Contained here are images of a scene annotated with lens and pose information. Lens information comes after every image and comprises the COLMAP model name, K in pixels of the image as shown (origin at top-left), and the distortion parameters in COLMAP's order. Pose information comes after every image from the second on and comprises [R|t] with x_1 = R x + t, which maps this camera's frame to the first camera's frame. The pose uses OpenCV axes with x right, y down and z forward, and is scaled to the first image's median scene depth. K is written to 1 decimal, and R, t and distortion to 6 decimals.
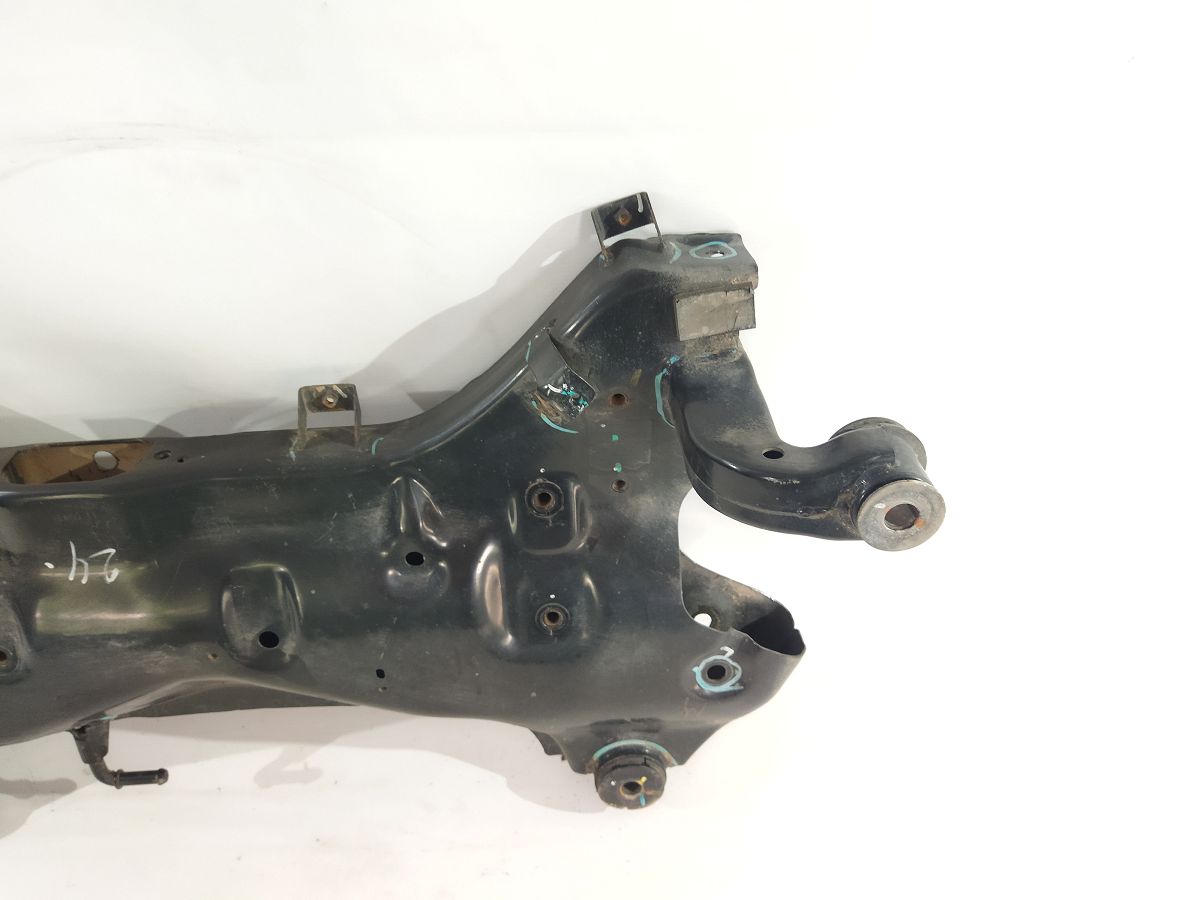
lens RADIAL K [[947.9, 0, 604.7], [0, 947.9, 443.7], [0, 0, 1]] dist [0.132752, -0.211522]
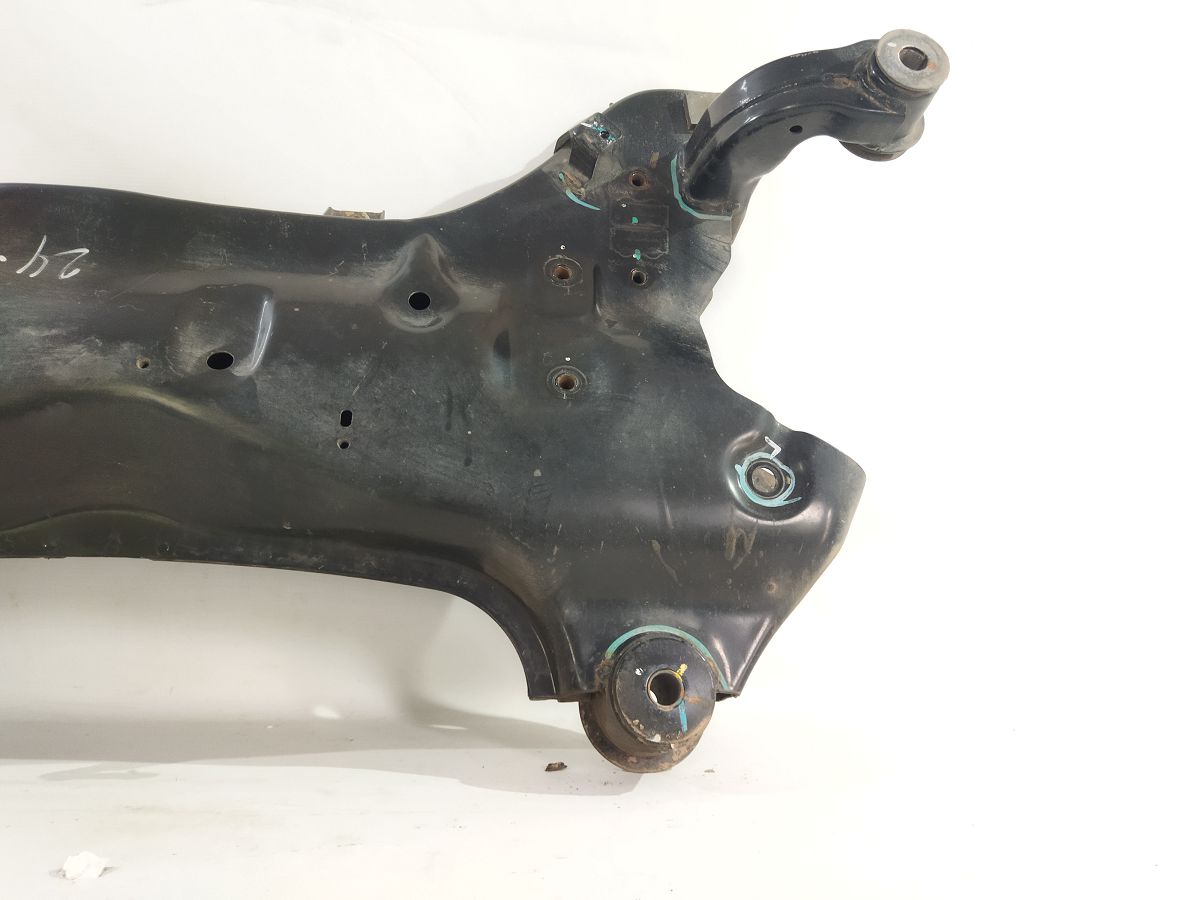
lens RADIAL K [[947.9, 0, 604.7], [0, 947.9, 443.7], [0, 0, 1]] dist [0.132752, -0.211522]
pose [[0.995084, 0.053580, 0.083291, -0.089550], [0.039236, 0.558914, -0.828297, 0.929737], [-0.090933, 0.827493, 0.554064, 0.577379]]
